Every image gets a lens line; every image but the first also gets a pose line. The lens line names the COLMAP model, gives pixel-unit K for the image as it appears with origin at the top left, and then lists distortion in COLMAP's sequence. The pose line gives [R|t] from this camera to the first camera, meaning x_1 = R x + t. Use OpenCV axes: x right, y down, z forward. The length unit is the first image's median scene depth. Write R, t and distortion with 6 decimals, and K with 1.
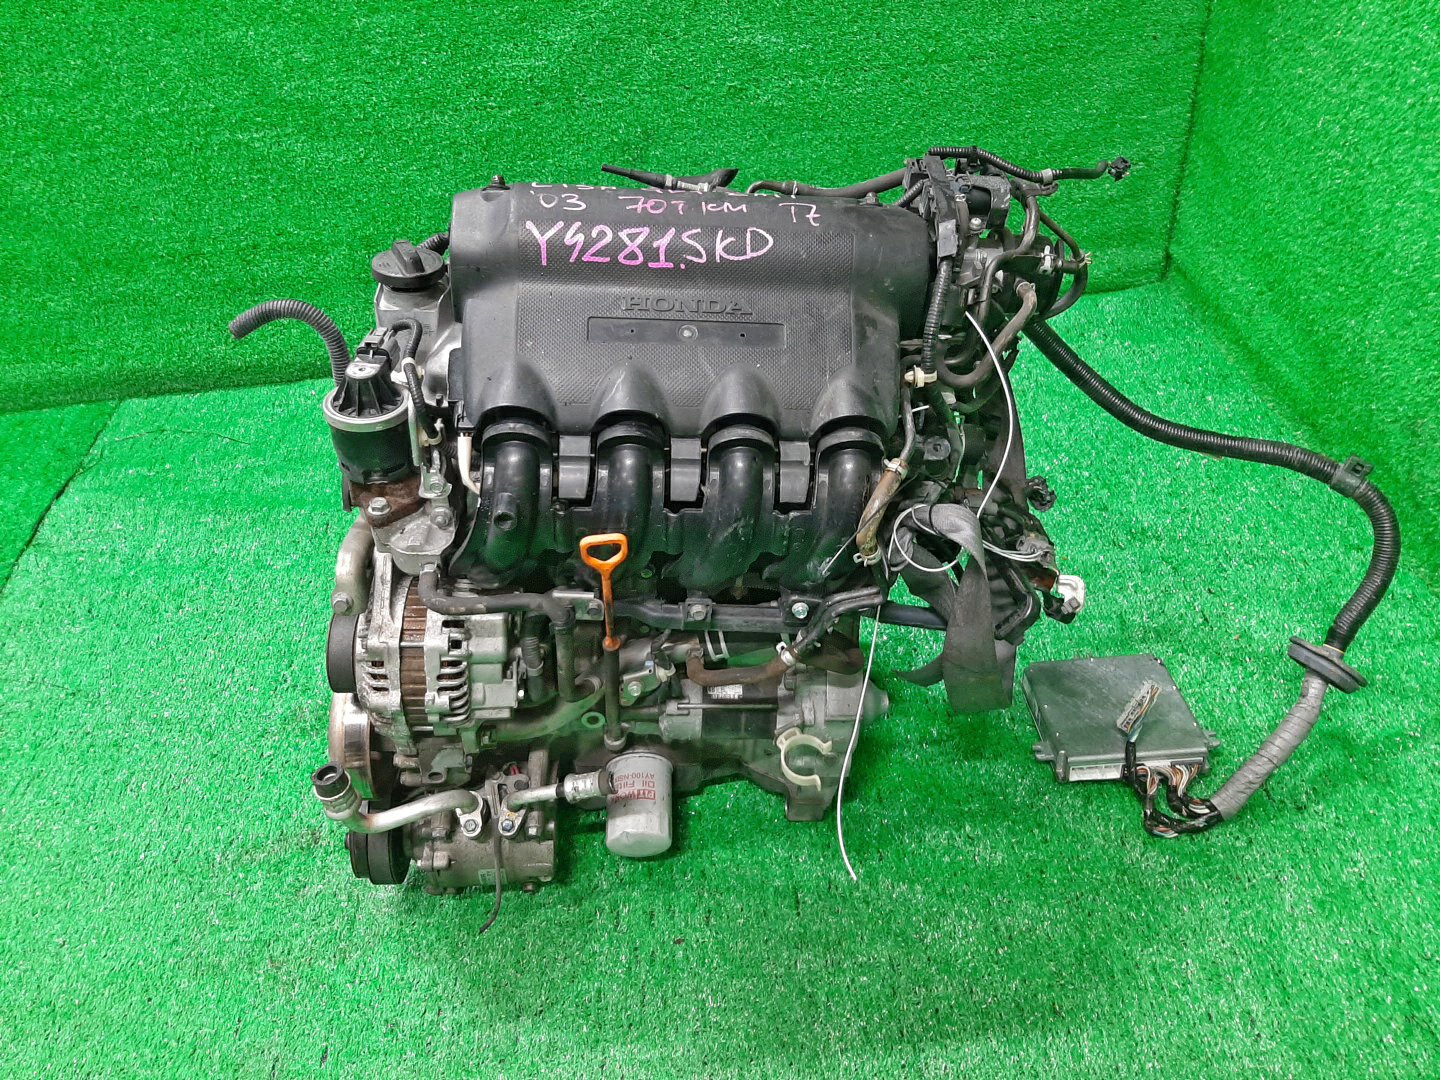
lens RADIAL K [[1122.4, 0, 716.9], [0, 1122.4, 535.2], [0, 0, 1]] dist [0.057165, -0.092295]
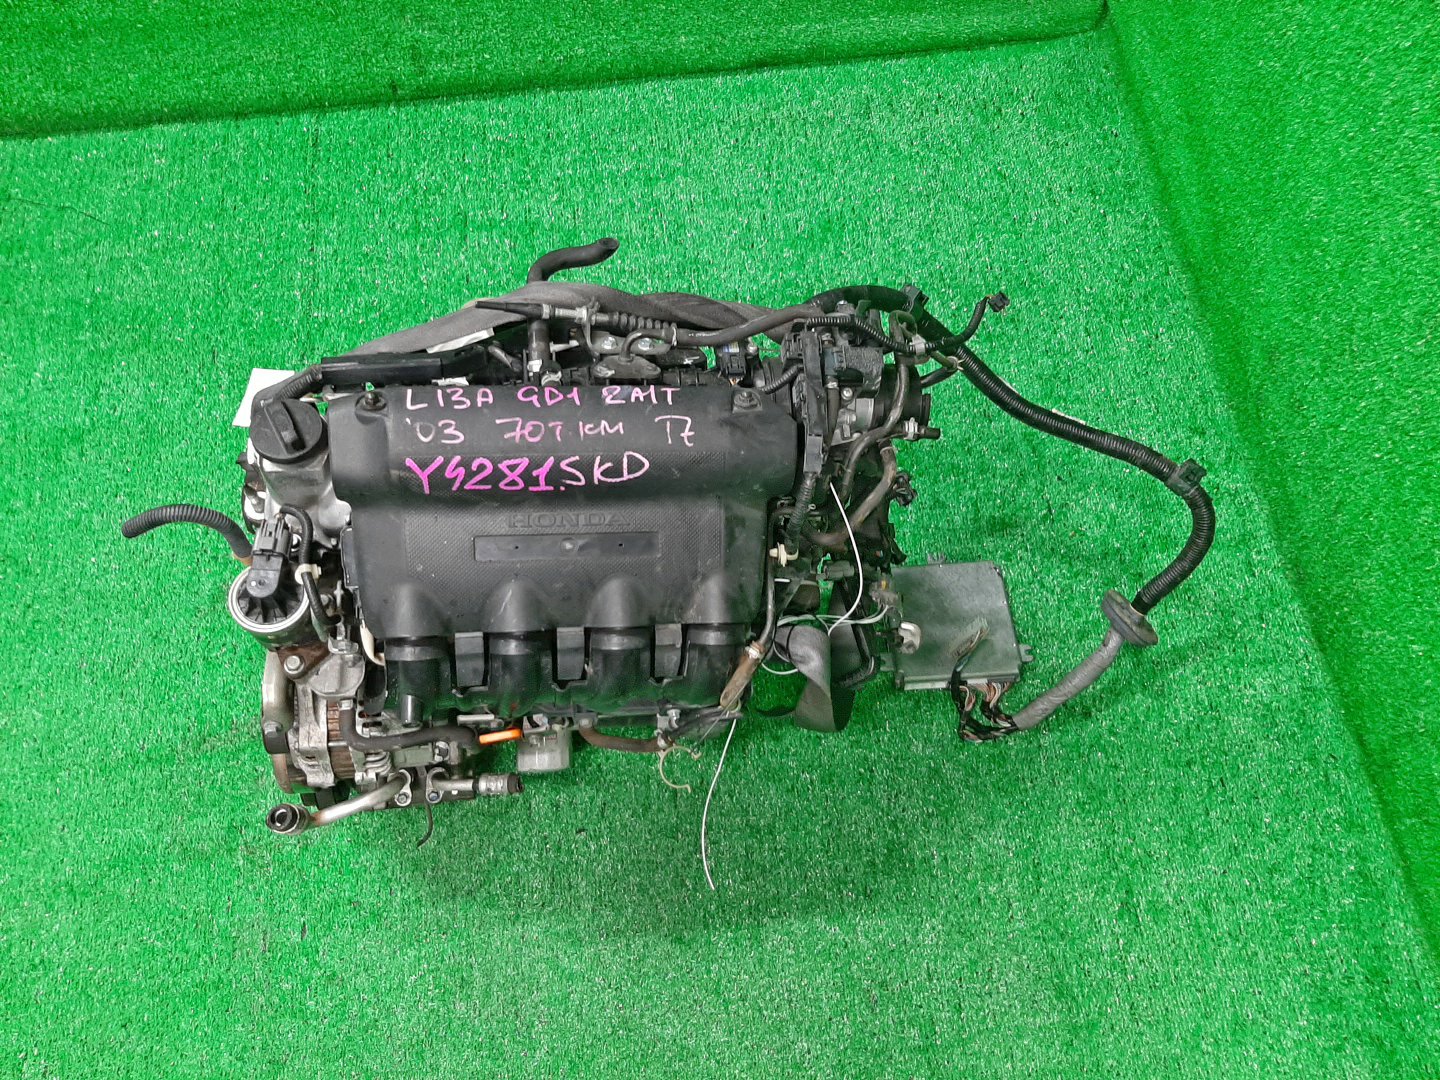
lens RADIAL K [[1122.4, 0, 716.9], [0, 1122.4, 535.2], [0, 0, 1]] dist [0.057165, -0.092295]
pose [[0.997048, -0.006870, 0.076475, 0.032470], [-0.028958, 0.888801, 0.457378, -0.673484], [-0.071114, -0.458242, 0.885978, 0.041525]]
